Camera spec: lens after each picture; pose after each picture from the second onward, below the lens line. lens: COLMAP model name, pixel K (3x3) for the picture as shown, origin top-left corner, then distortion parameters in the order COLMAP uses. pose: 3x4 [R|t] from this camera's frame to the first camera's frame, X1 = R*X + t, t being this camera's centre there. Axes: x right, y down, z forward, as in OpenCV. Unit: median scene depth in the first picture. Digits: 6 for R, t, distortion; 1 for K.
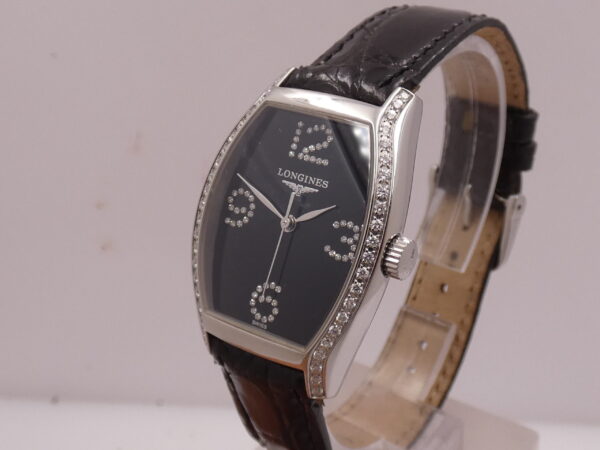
lens RADIAL K [[879.1, 0, 300.0], [0, 879.1, 225.0], [0, 0, 1]] dist [0.005897, 0.067737]
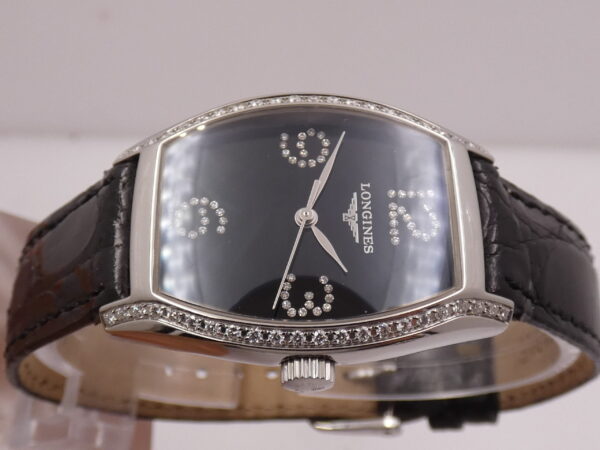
lens RADIAL K [[879.1, 0, 300.0], [0, 879.1, 225.0], [0, 0, 1]] dist [0.005897, 0.067737]
pose [[0.291624, 0.950672, 0.105728, -0.089716], [-0.955930, 0.293580, -0.003080, 0.007536], [-0.033968, -0.100170, 0.994390, 0.224739]]
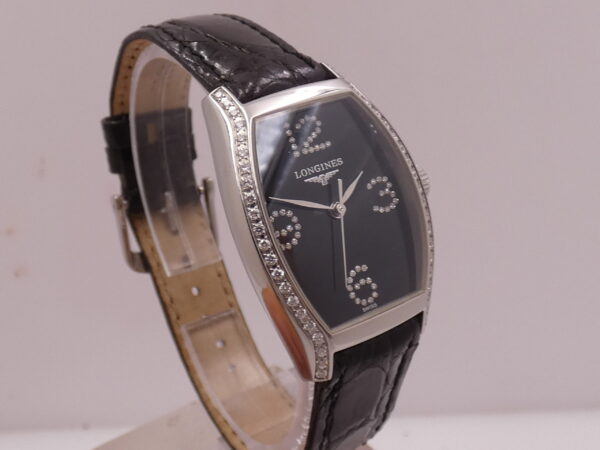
lens RADIAL K [[879.1, 0, 300.0], [0, 879.1, 225.0], [0, 0, 1]] dist [0.005897, 0.067737]
pose [[0.313445, -0.407455, 0.857749, -0.913591], [0.469910, 0.851474, 0.232757, -0.246328], [-0.825189, 0.330108, 0.458358, 0.562917]]
